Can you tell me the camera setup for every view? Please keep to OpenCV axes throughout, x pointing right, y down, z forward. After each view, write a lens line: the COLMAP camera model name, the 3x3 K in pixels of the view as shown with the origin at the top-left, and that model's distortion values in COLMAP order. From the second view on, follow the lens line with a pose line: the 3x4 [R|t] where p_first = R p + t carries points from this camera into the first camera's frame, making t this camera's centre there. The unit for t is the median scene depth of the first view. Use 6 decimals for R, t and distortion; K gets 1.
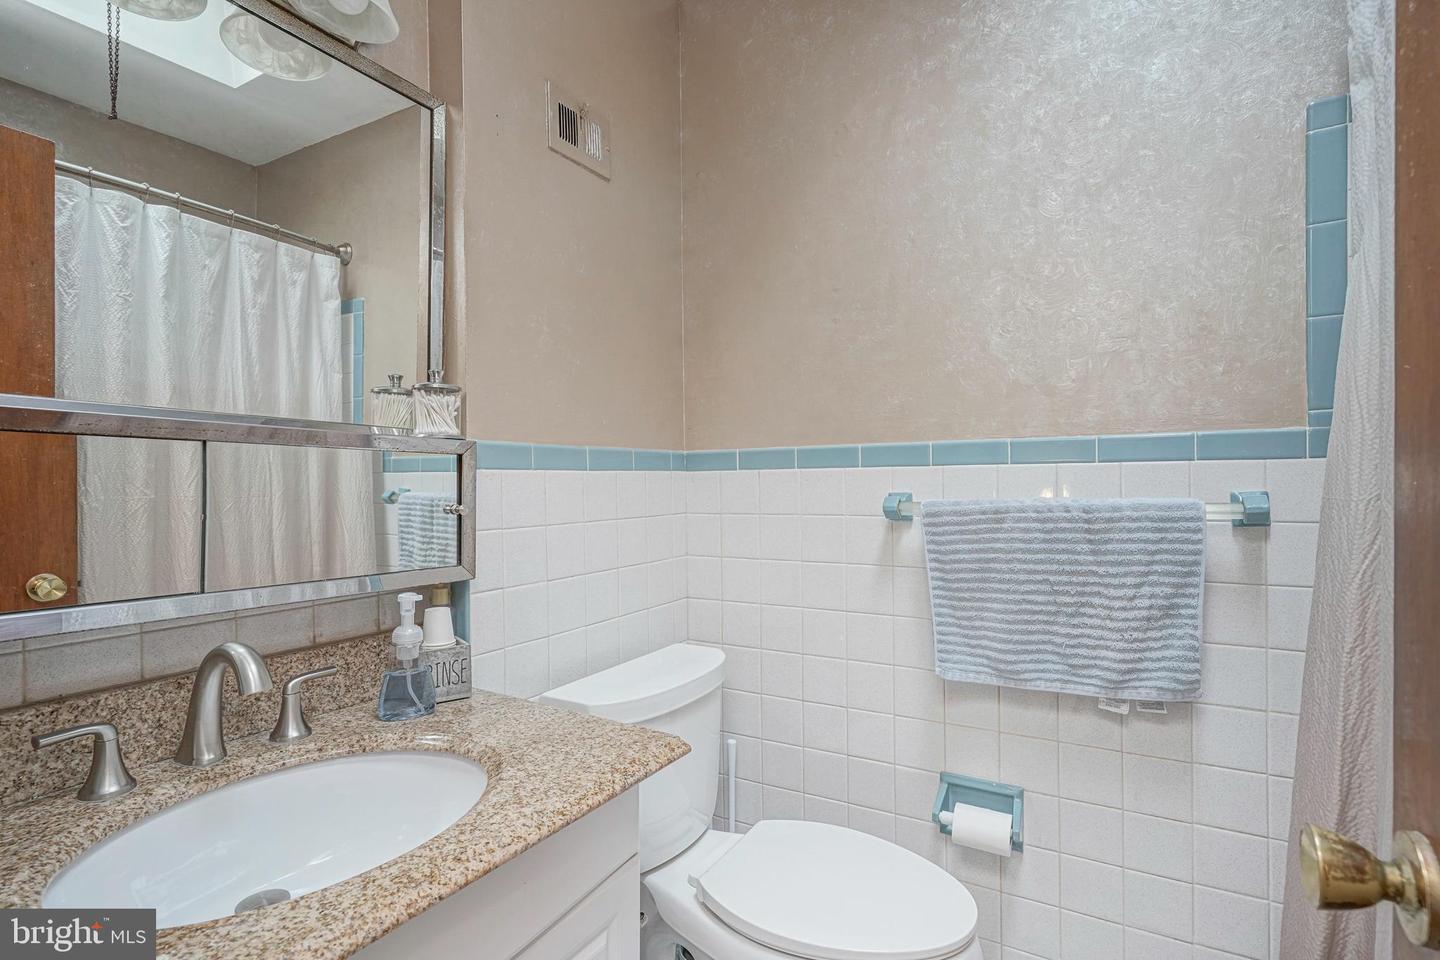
lens RADIAL K [[692.4, 0, 712.2], [0, 692.4, 491.0], [0, 0, 1]] dist [-0.006455, 0.005862]
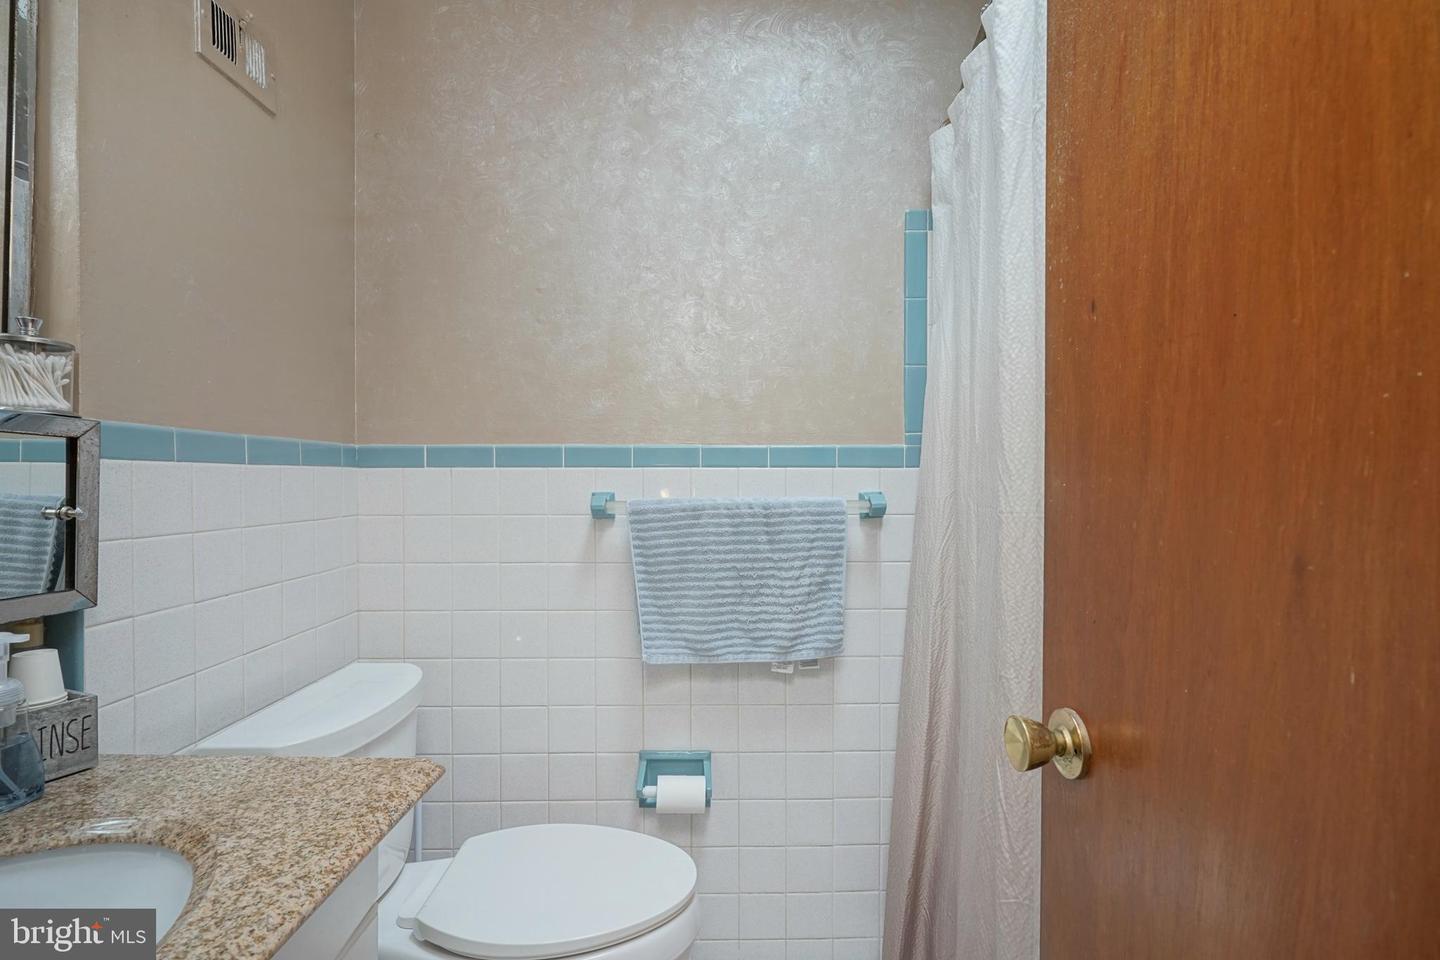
lens RADIAL K [[692.4, 0, 698.6], [0, 692.4, 490.3], [0, 0, 1]] dist [-0.006455, 0.005862]
pose [[0.855642, 0.004744, 0.517546, -0.174399], [-0.003588, 0.999988, -0.003233, 0.002802], [-0.517556, 0.000909, 0.855649, 0.032380]]
